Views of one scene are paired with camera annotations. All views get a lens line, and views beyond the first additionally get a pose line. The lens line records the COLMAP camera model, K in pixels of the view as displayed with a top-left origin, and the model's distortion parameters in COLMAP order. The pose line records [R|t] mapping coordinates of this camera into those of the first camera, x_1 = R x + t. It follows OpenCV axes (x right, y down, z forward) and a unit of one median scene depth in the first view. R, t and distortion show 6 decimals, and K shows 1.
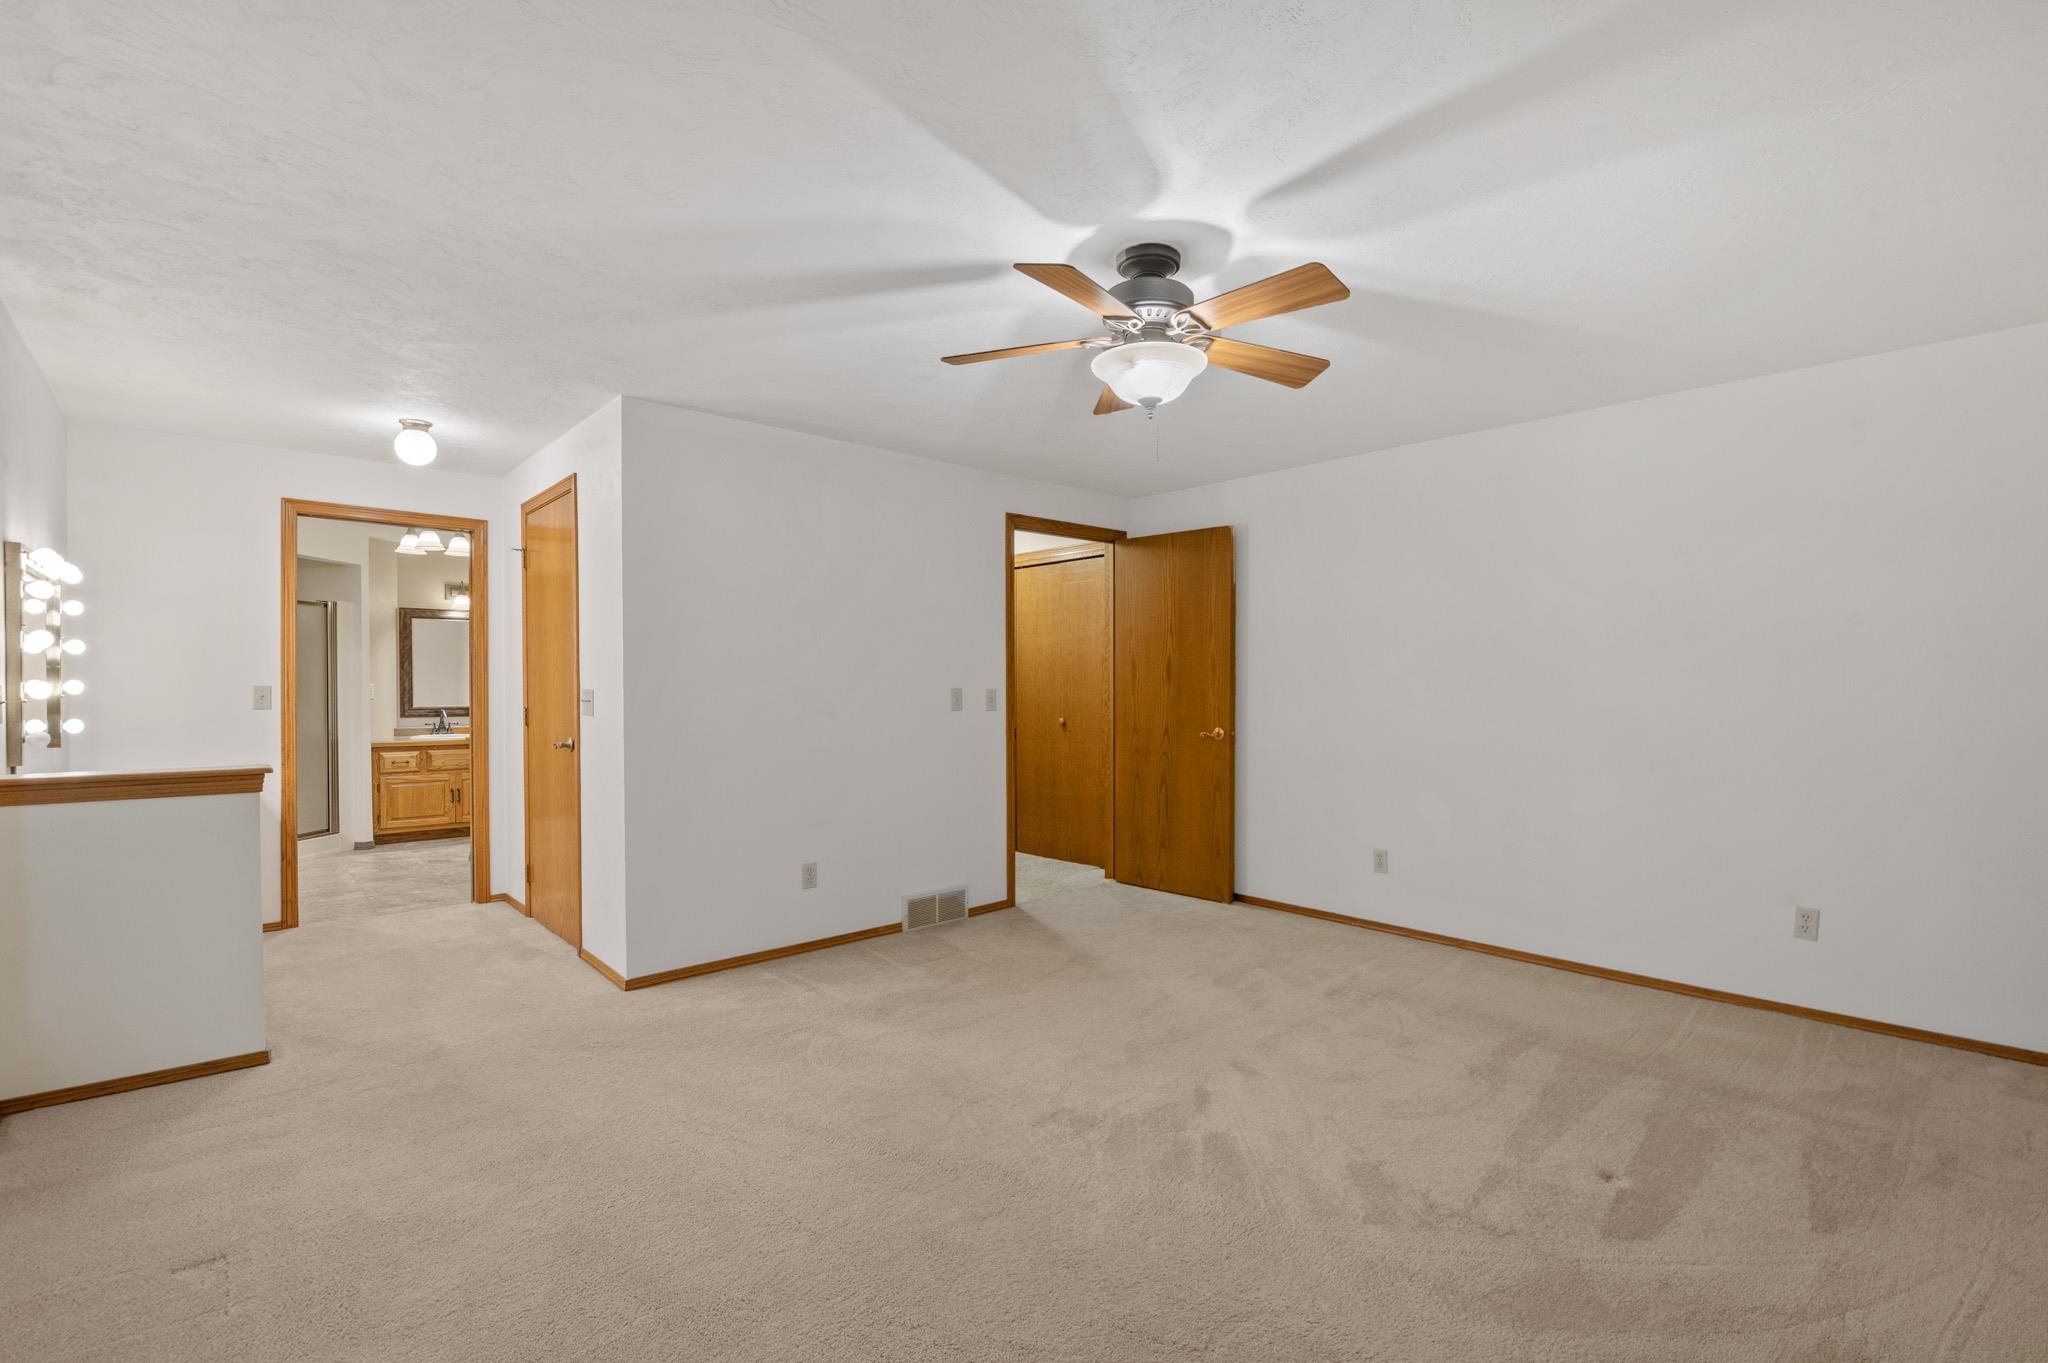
lens RADIAL K [[916.8, 0, 1075.9], [0, 916.8, 670.0], [0, 0, 1]] dist [-0.003537, -0.011298]
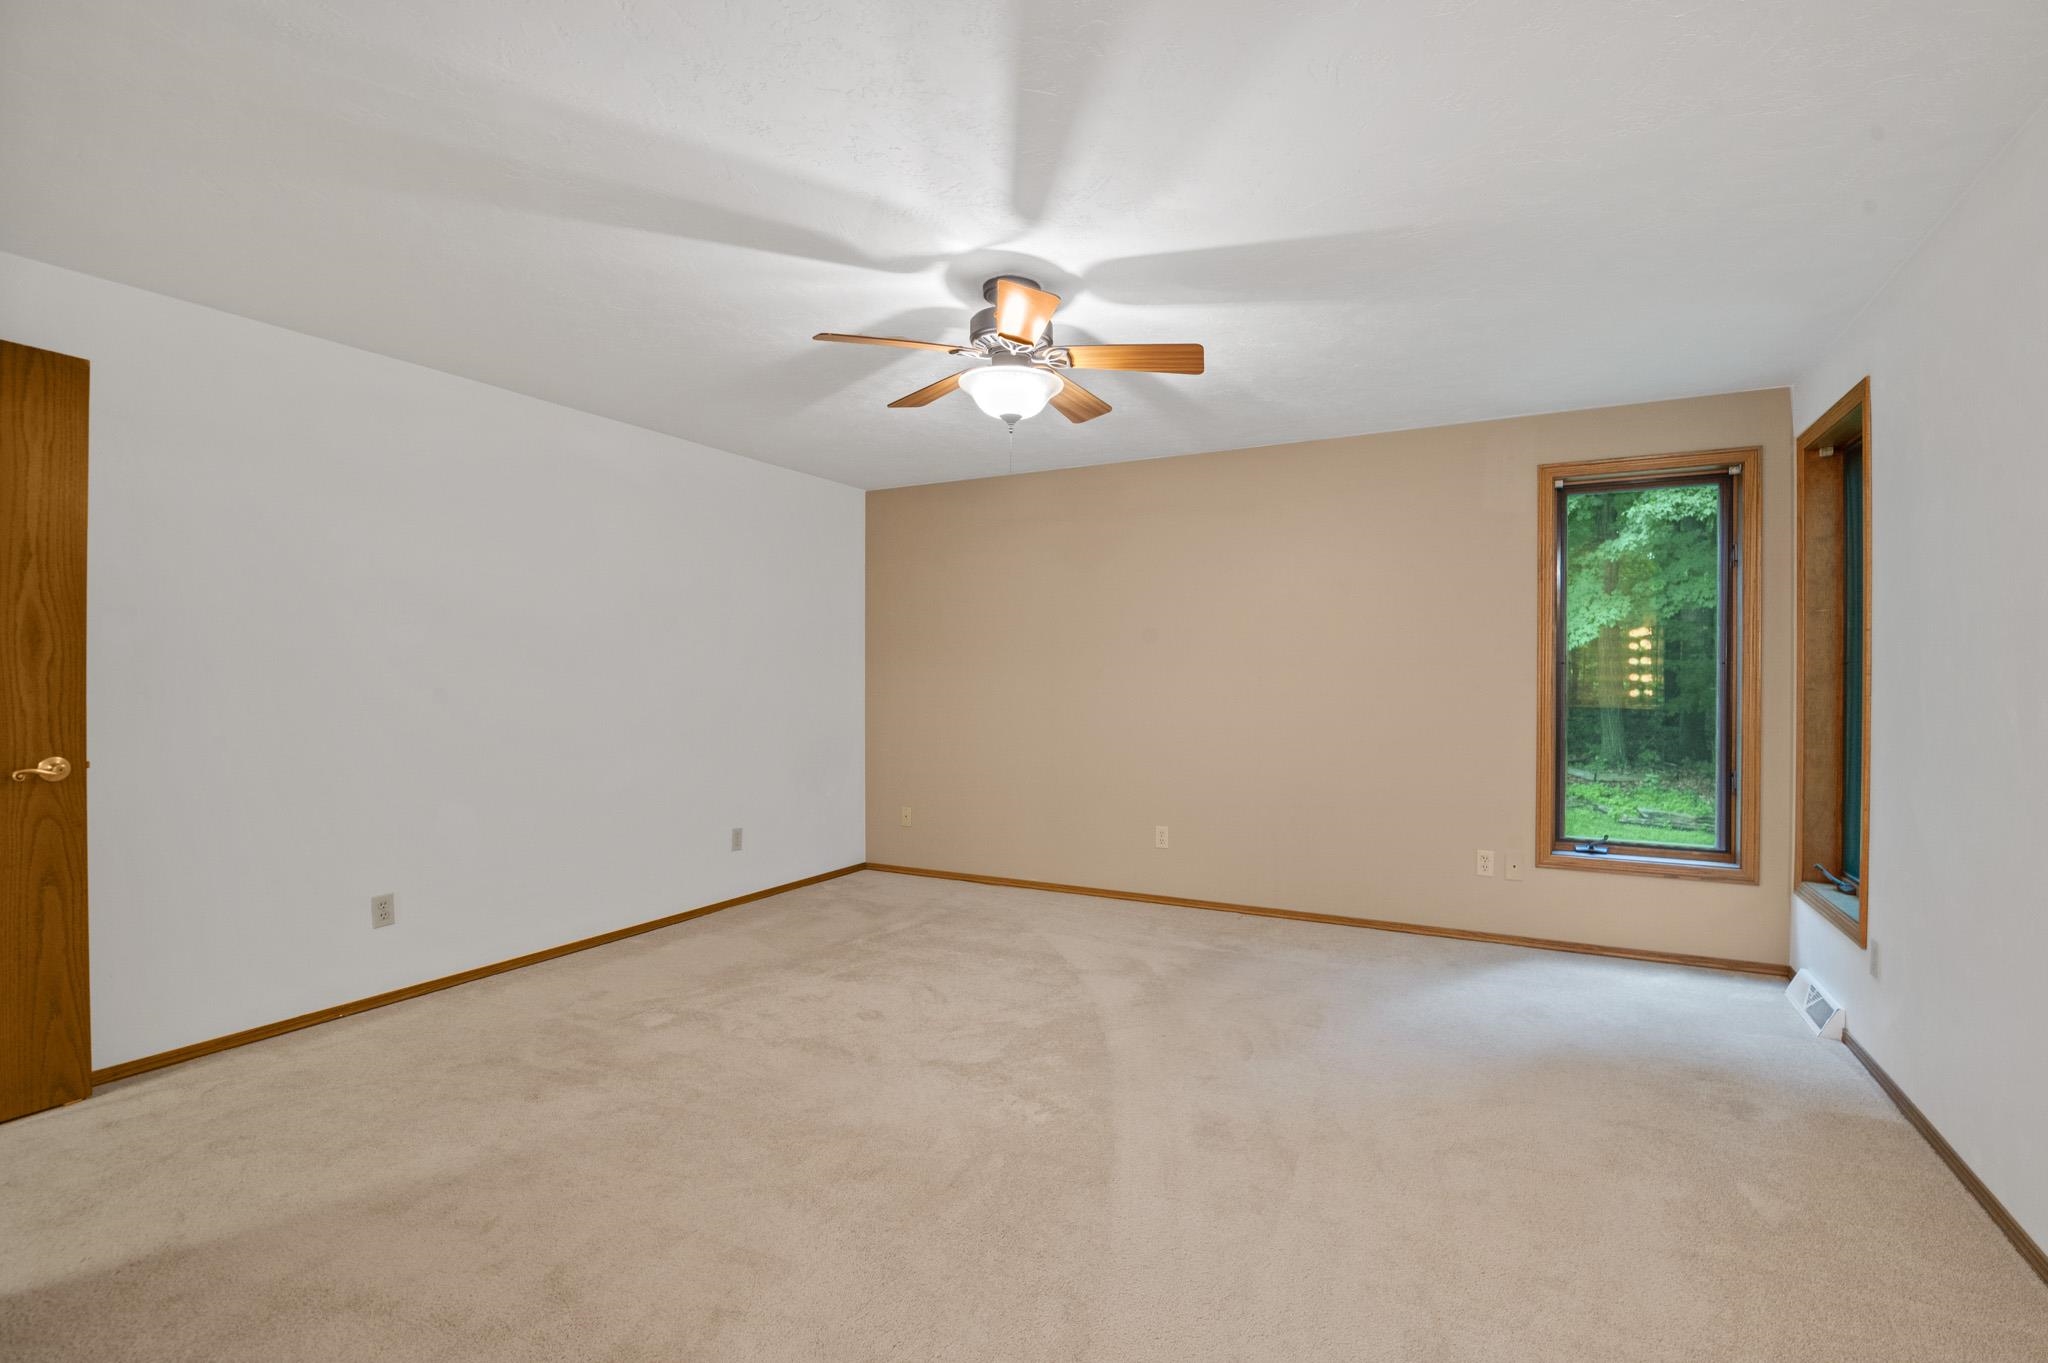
lens RADIAL K [[916.8, 0, 1075.9], [0, 916.8, 670.0], [0, 0, 1]] dist [-0.003537, -0.011298]
pose [[-0.347374, 0.002522, 0.937723, -0.605548], [-0.019690, 0.999756, -0.009983, 0.011698], [-0.937520, -0.021931, -0.347240, 0.808704]]
